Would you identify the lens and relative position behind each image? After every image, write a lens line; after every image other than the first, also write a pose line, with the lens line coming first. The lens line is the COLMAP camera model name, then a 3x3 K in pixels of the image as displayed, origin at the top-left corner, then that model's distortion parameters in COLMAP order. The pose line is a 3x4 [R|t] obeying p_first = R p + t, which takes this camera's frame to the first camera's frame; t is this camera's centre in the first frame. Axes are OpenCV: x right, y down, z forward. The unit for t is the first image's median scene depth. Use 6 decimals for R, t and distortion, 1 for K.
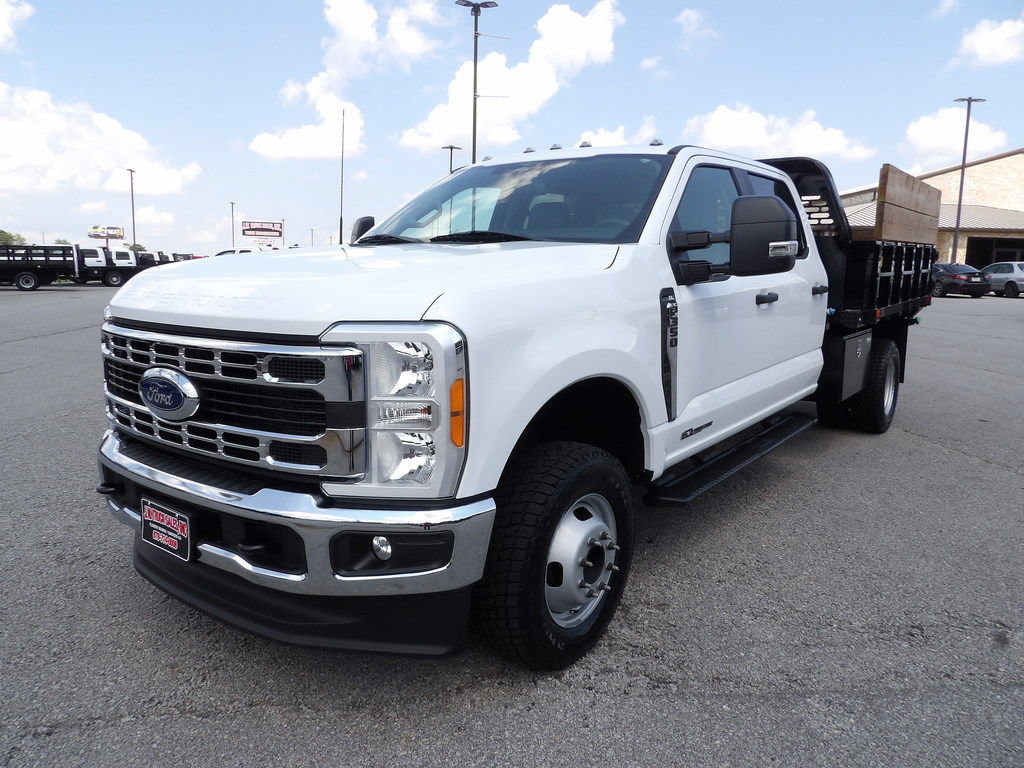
lens RADIAL K [[733.2, 0, 503.9], [0, 733.2, 386.5], [0, 0, 1]] dist [-0.035064, 0.041552]
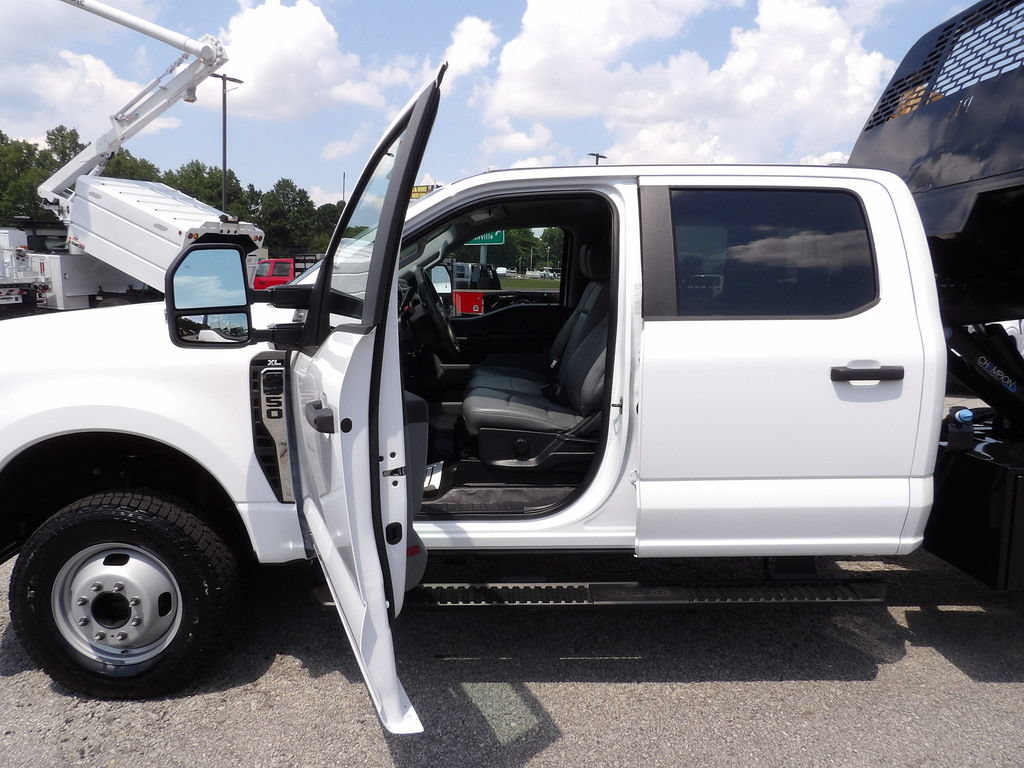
lens RADIAL K [[733.2, 0, 510.9], [0, 733.2, 385.5], [0, 0, 1]] dist [-0.035064, 0.041552]
pose [[0.625152, 0.107148, -0.773114, 1.077105], [-0.136675, 0.990255, 0.026725, -0.155281], [0.768444, 0.088958, 0.633704, 0.653890]]
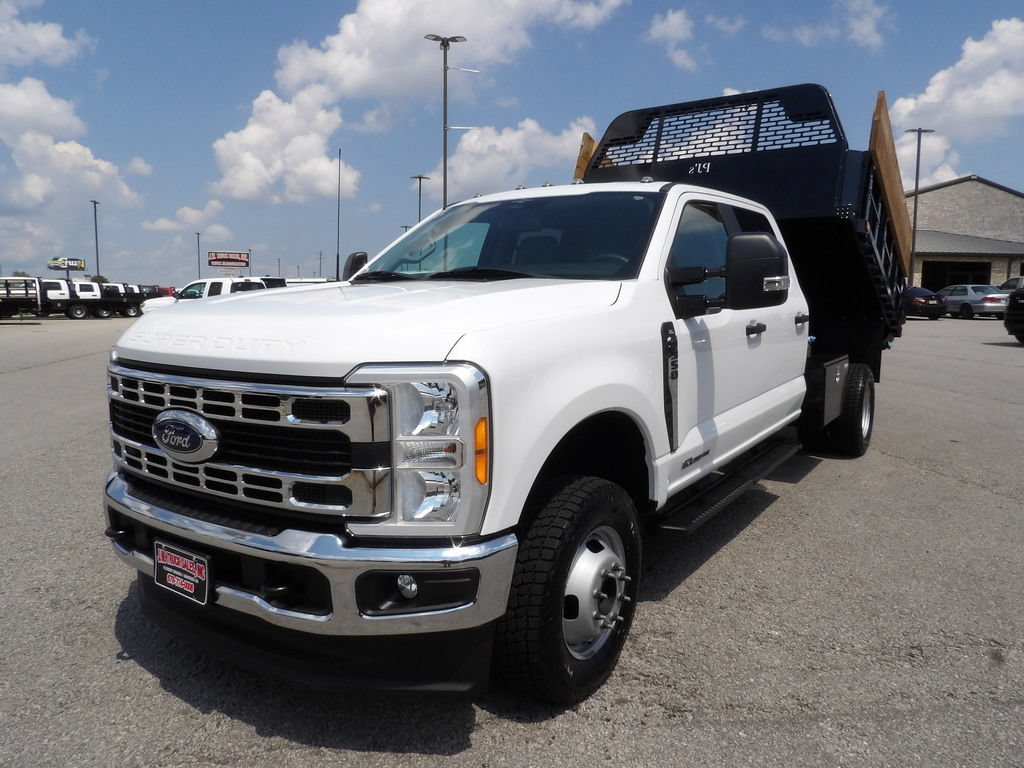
lens RADIAL K [[733.2, 0, 504.4], [0, 733.2, 388.6], [0, 0, 1]] dist [-0.035064, 0.041552]
pose [[0.998961, -0.016642, 0.042418, -0.049488], [0.018068, 0.999277, -0.033451, -0.010600], [-0.041831, 0.034183, 0.998540, -0.013458]]
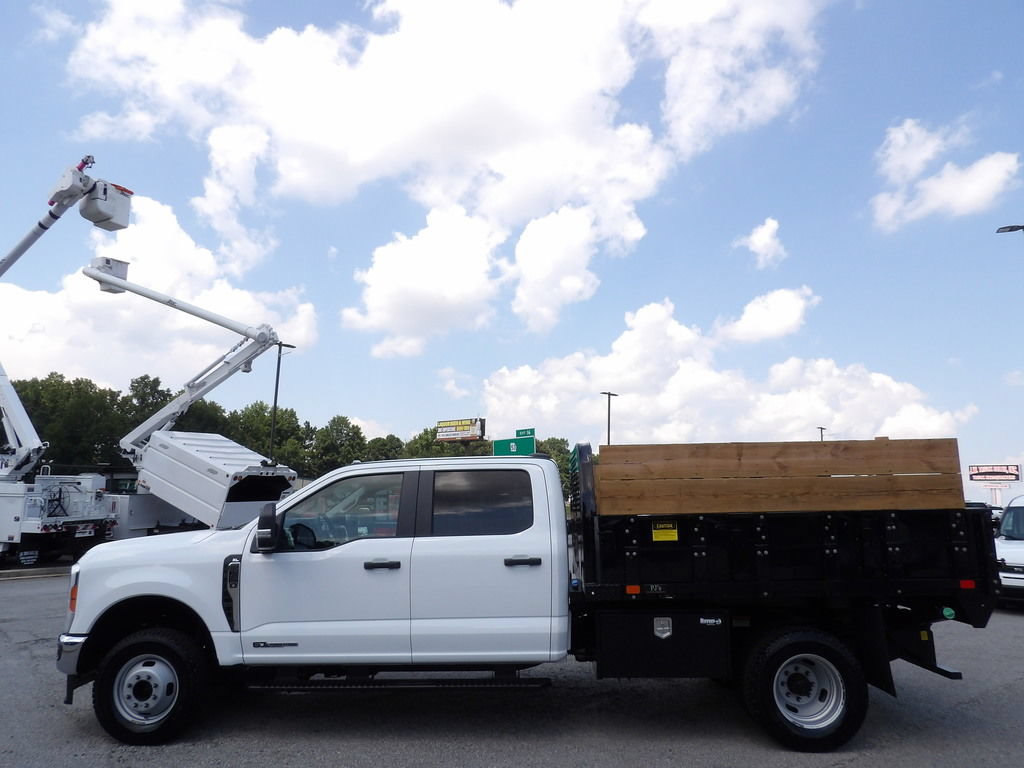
lens RADIAL K [[733.2, 0, 509.7], [0, 733.2, 388.5], [0, 0, 1]] dist [-0.035064, 0.041552]
pose [[0.571772, -0.146921, -0.807150, 2.135716], [-0.125187, 0.956689, -0.262822, -0.136249], [0.810805, 0.251319, 0.528615, 0.475046]]
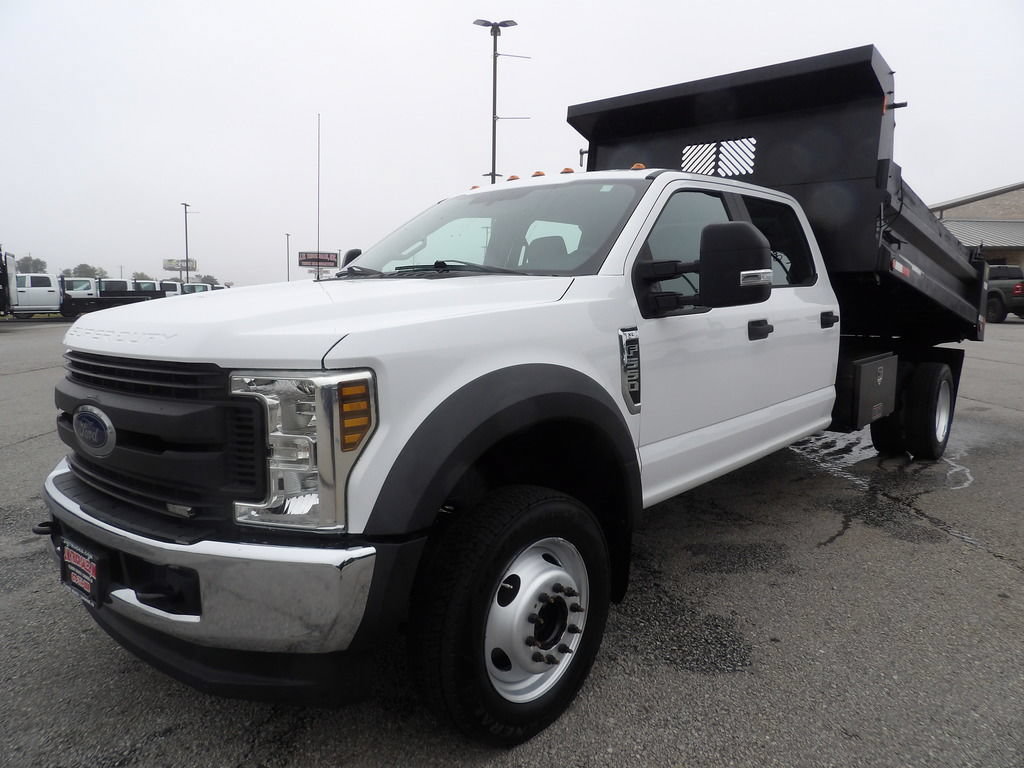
lens RADIAL K [[804.8, 0, 530.2], [0, 804.8, 387.3], [0, 0, 1]] dist [-0.043824, 0.068571]
pose [[0.996404, -0.002482, -0.084695, 0.181901], [-0.001626, 0.998827, -0.048396, -0.001085], [0.084715, 0.048360, 0.995231, -0.026721]]
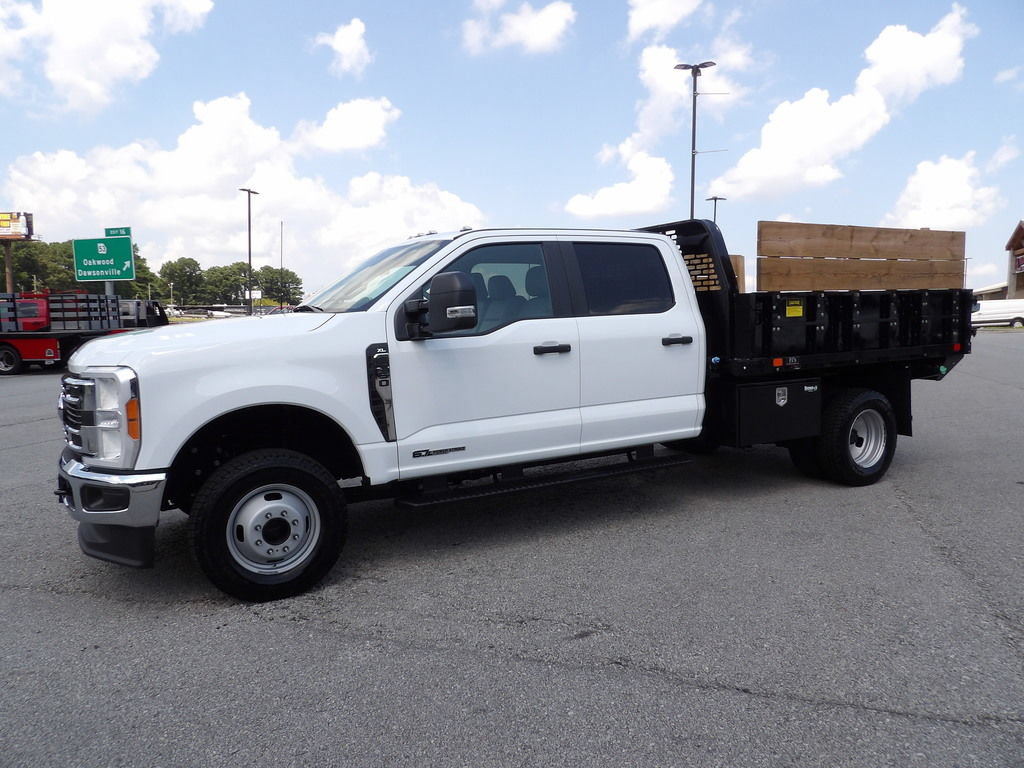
lens RADIAL K [[733.2, 0, 505.0], [0, 733.2, 387.9], [0, 0, 1]] dist [-0.035064, 0.041552]
pose [[0.916368, 0.012938, -0.400128, 0.977873], [-0.039602, 0.997505, -0.058441, 0.019322], [0.398373, 0.069400, 0.914594, -0.155952]]
